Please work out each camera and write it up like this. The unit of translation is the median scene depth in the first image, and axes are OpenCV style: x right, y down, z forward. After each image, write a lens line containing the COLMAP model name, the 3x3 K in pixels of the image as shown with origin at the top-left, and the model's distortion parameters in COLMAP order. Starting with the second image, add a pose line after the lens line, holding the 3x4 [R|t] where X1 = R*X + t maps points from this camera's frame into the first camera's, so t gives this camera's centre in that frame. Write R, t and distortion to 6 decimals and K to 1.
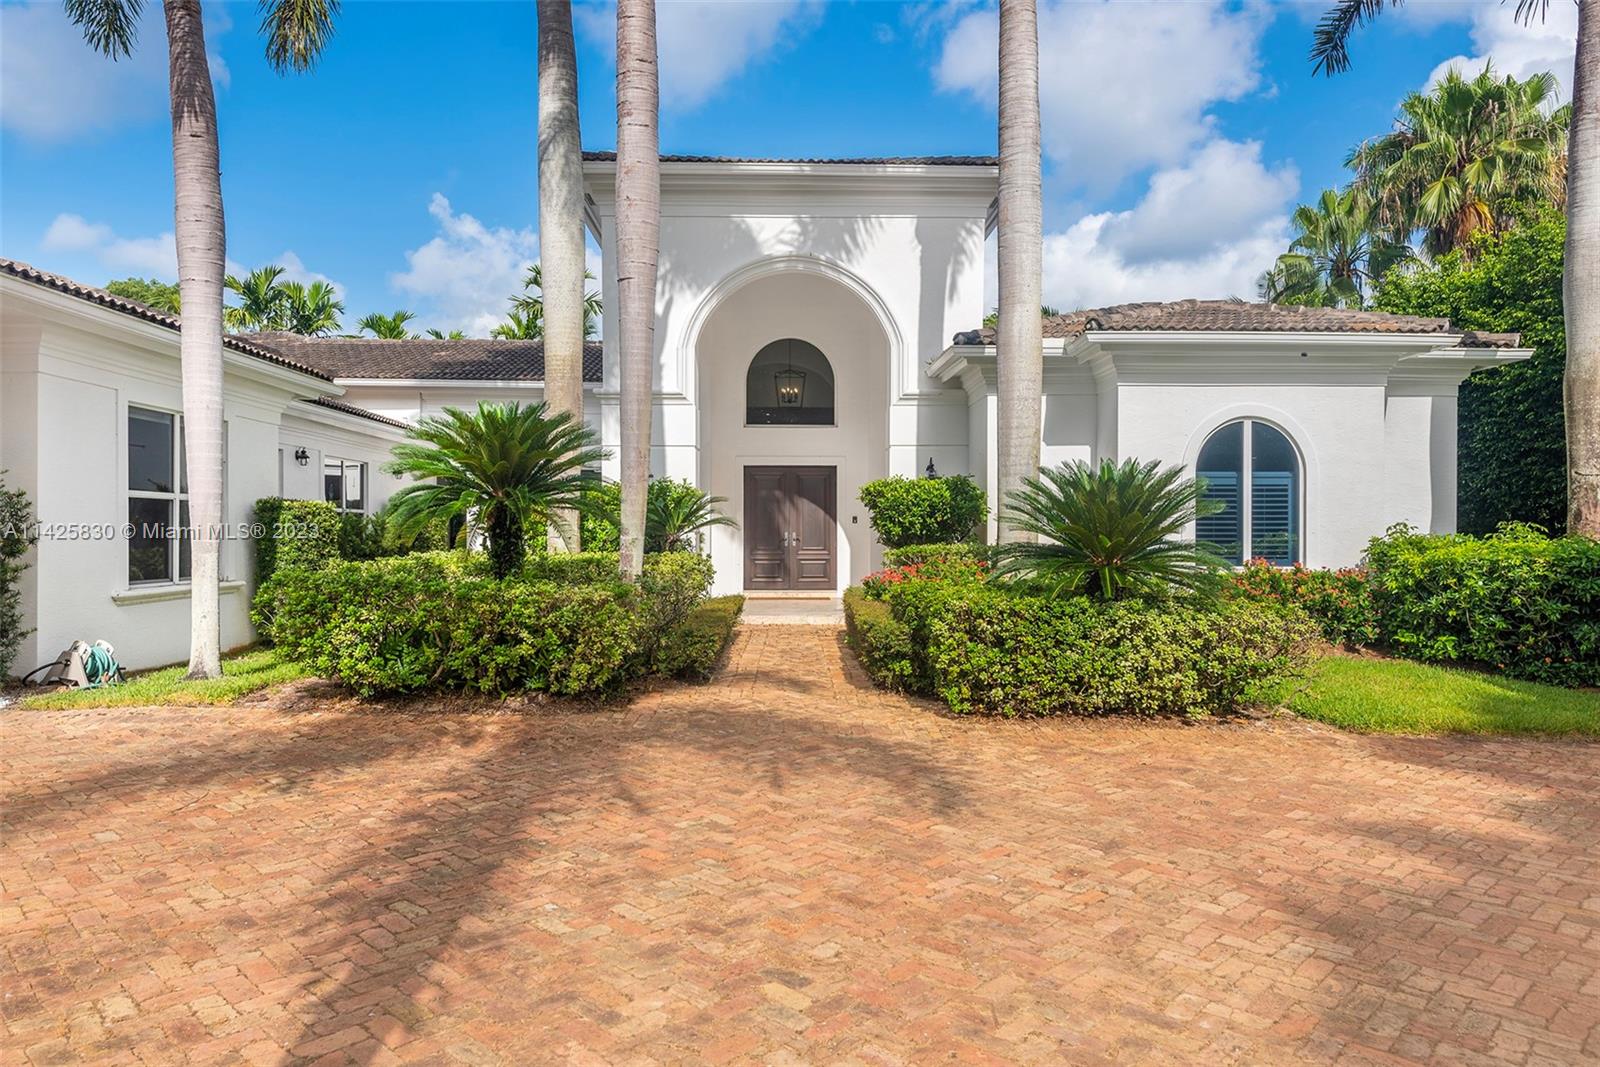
lens RADIAL K [[1171.1, 0, 800.3], [0, 1171.1, 525.3], [0, 0, 1]] dist [0.034574, -0.008531]
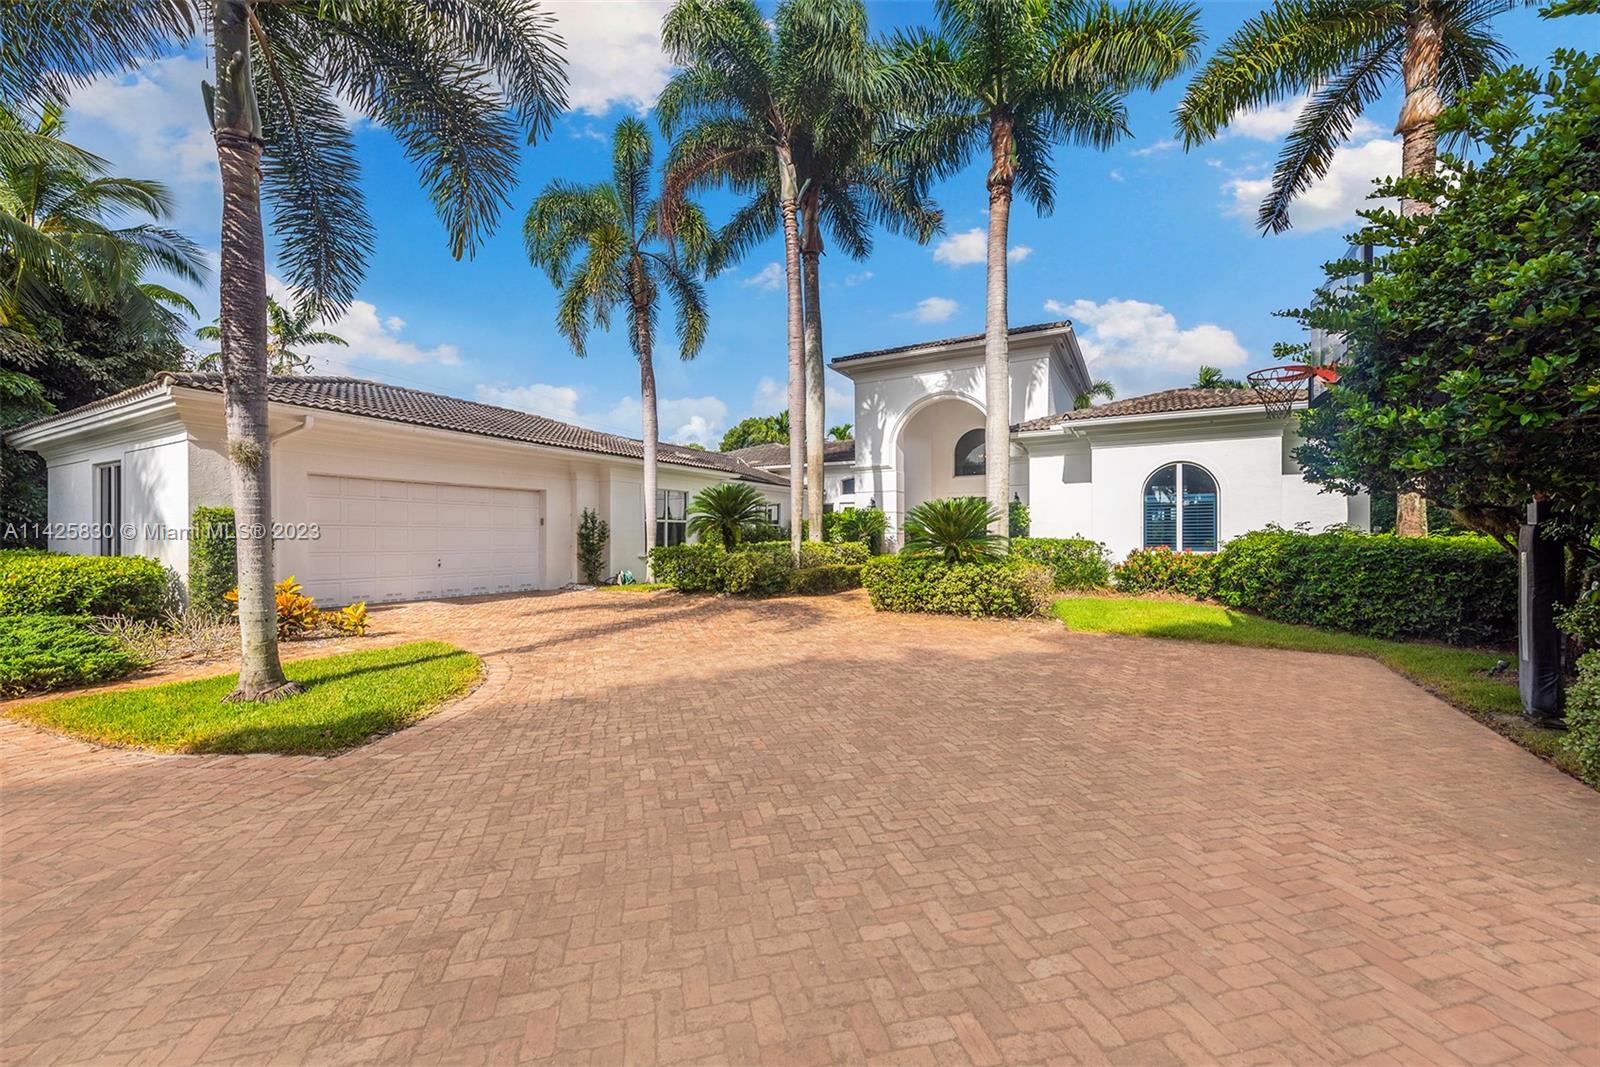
lens RADIAL K [[632.9, 0, 792.5], [0, 632.9, 539.8], [0, 0, 1]] dist [0.006751, -0.001378]
pose [[0.848511, 0.002663, -0.529171, 0.343552], [-0.000665, 0.999992, 0.003966, 0.013841], [0.529177, -0.003013, 0.848506, -0.034683]]
